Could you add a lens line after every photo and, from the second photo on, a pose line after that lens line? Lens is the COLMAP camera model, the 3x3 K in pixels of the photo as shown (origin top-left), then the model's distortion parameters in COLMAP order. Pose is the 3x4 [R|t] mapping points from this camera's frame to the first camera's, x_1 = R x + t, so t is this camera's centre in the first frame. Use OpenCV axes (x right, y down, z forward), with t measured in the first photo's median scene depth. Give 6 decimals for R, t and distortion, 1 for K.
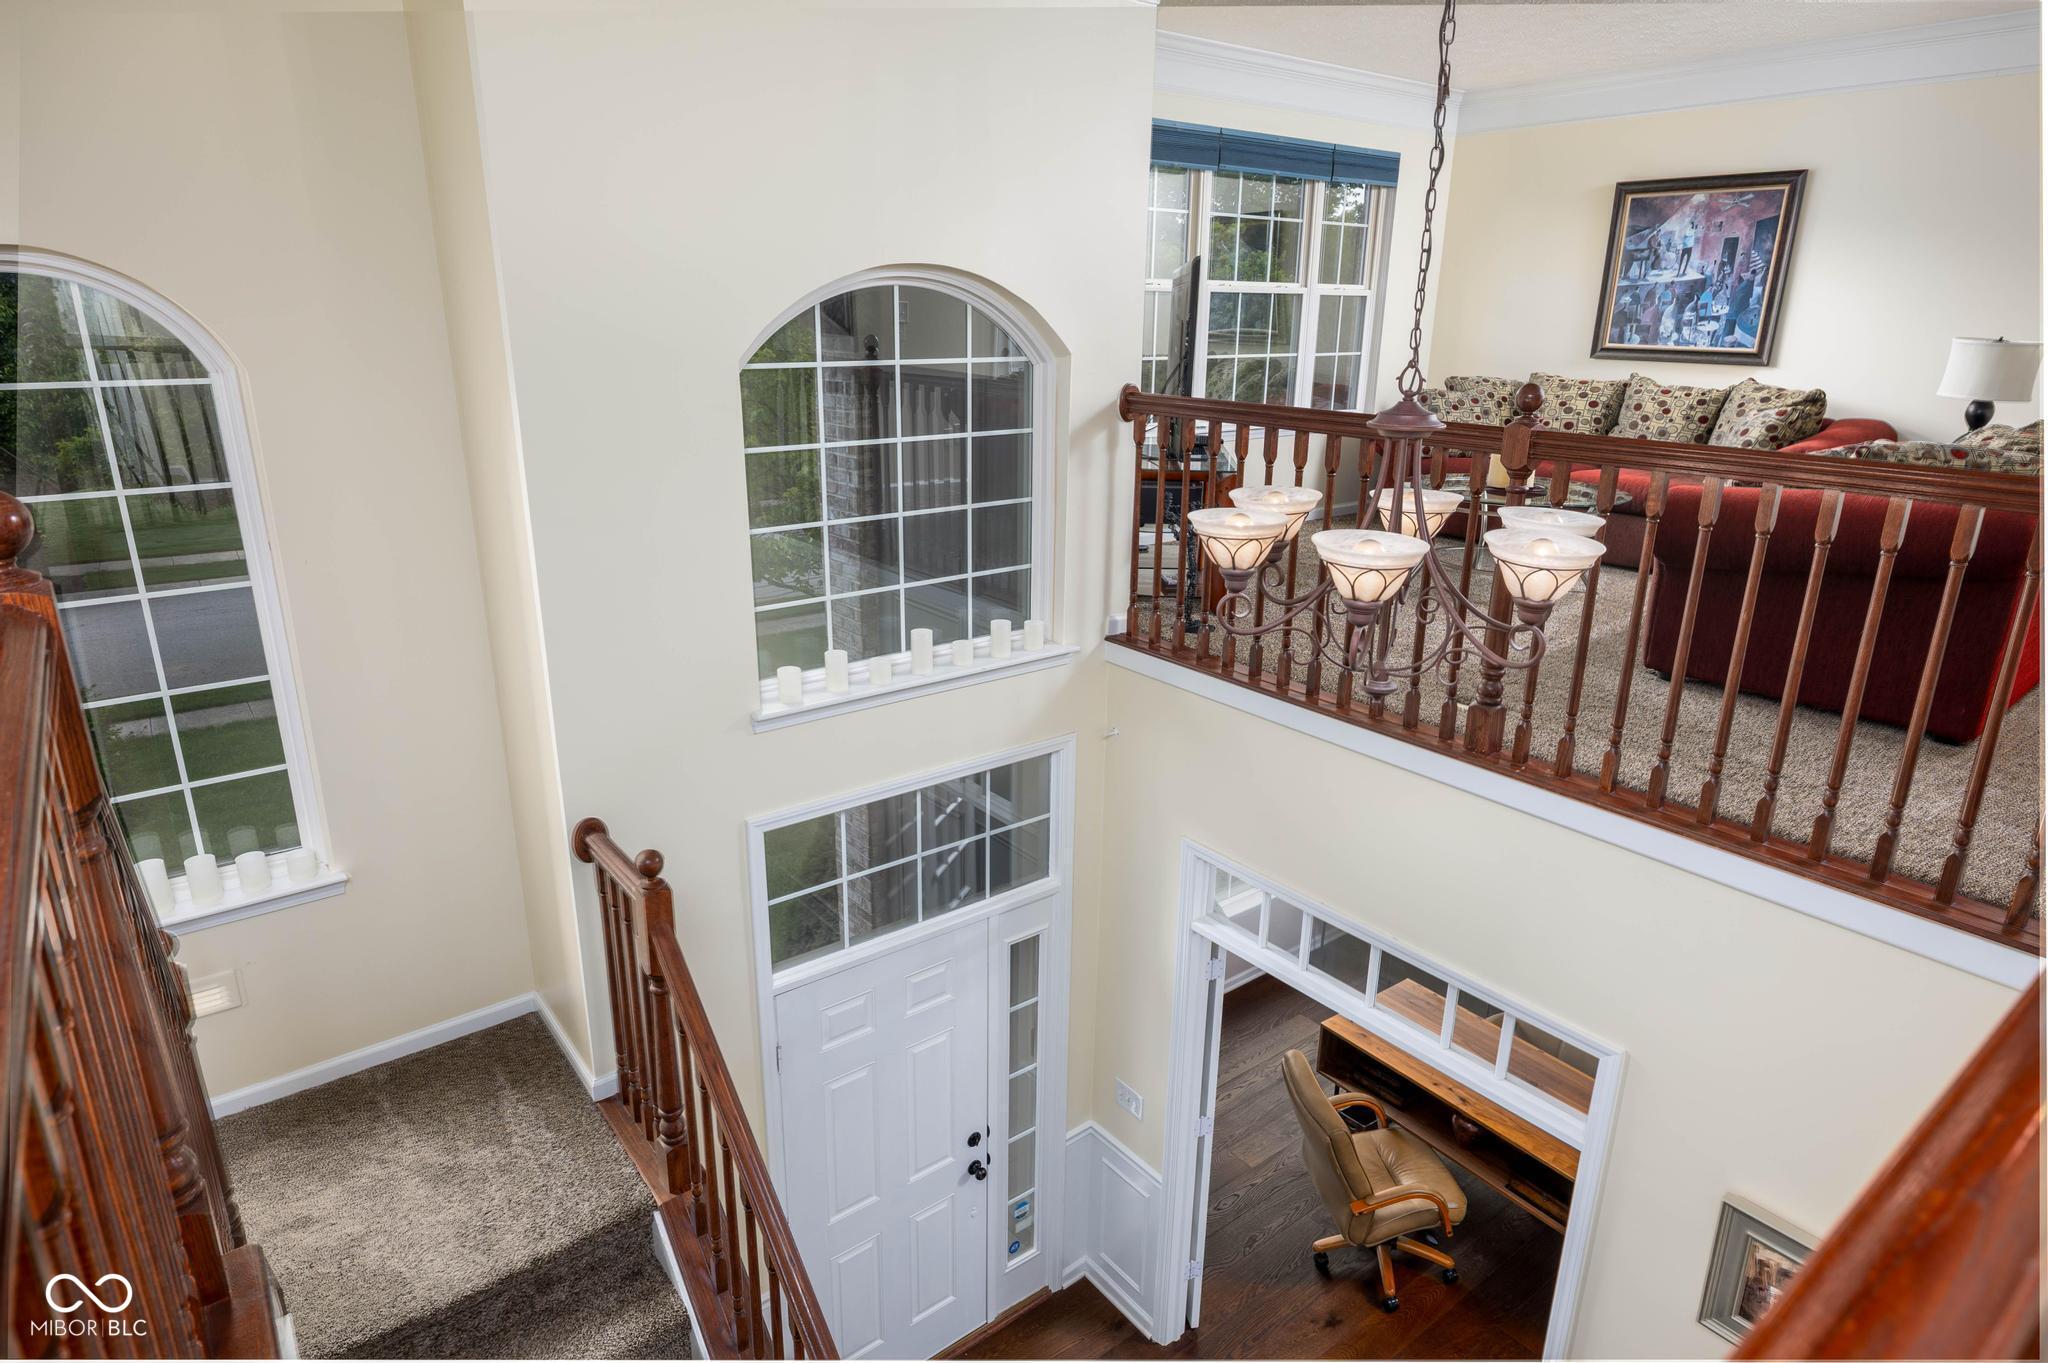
lens RADIAL K [[1153.5, 0, 1024.0], [0, 1153.5, 681.5], [0, 0, 1]] dist [-0.007388, -0.003503]
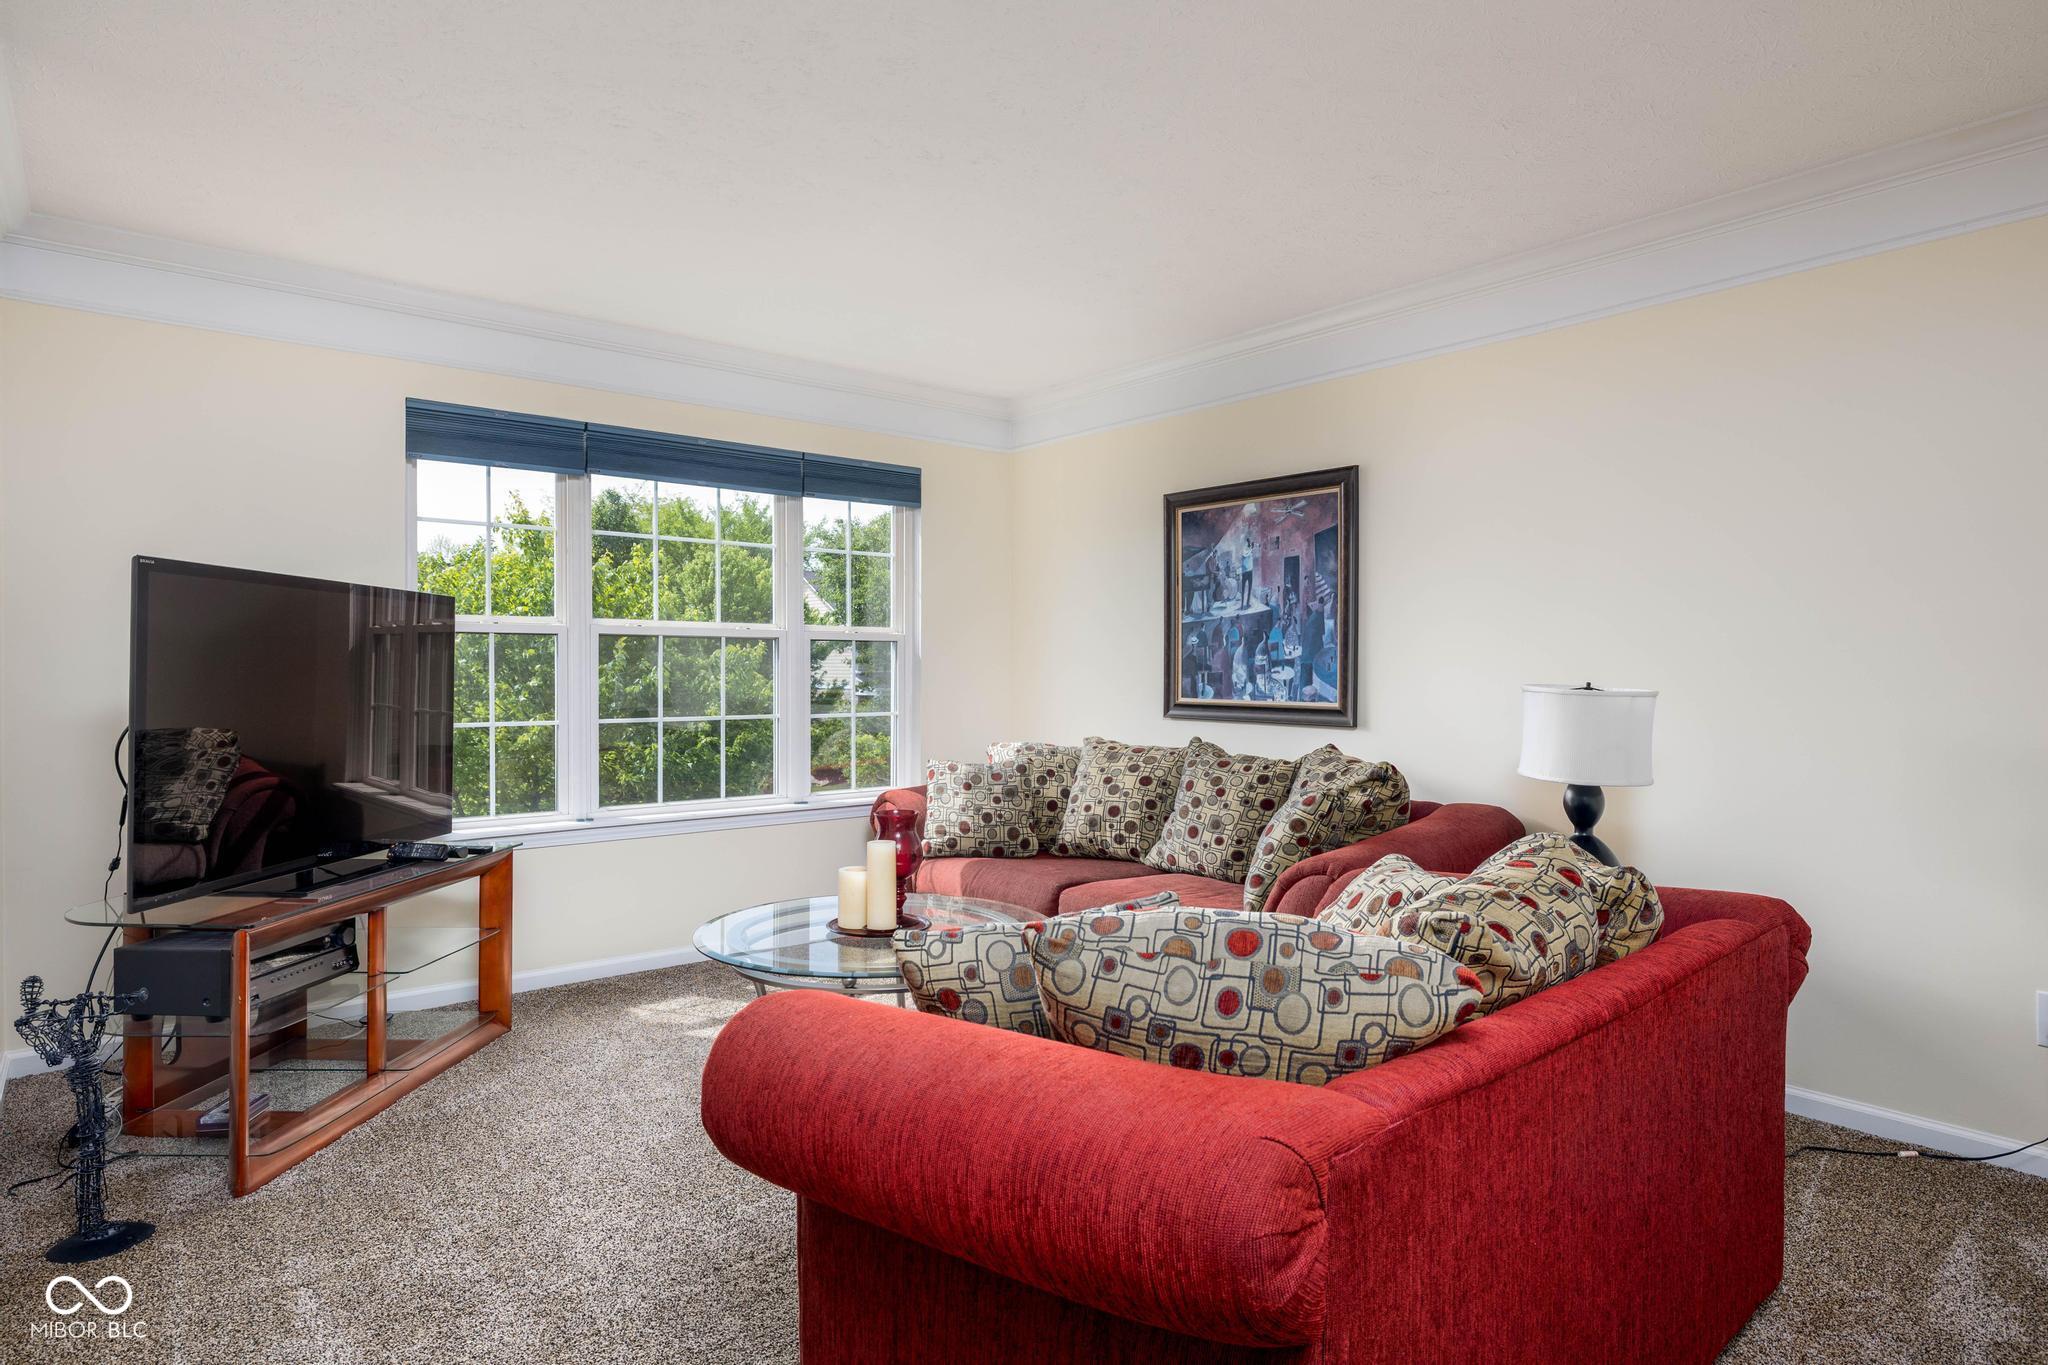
lens RADIAL K [[1153.5, 0, 1024.0], [0, 1153.5, 682.5], [0, 0, 1]] dist [-0.007388, -0.003503]
pose [[0.999239, -0.005215, 0.038656, 0.406986], [0.016429, 0.955102, -0.295821, -0.094188], [-0.035377, 0.296231, 0.954461, 0.322206]]
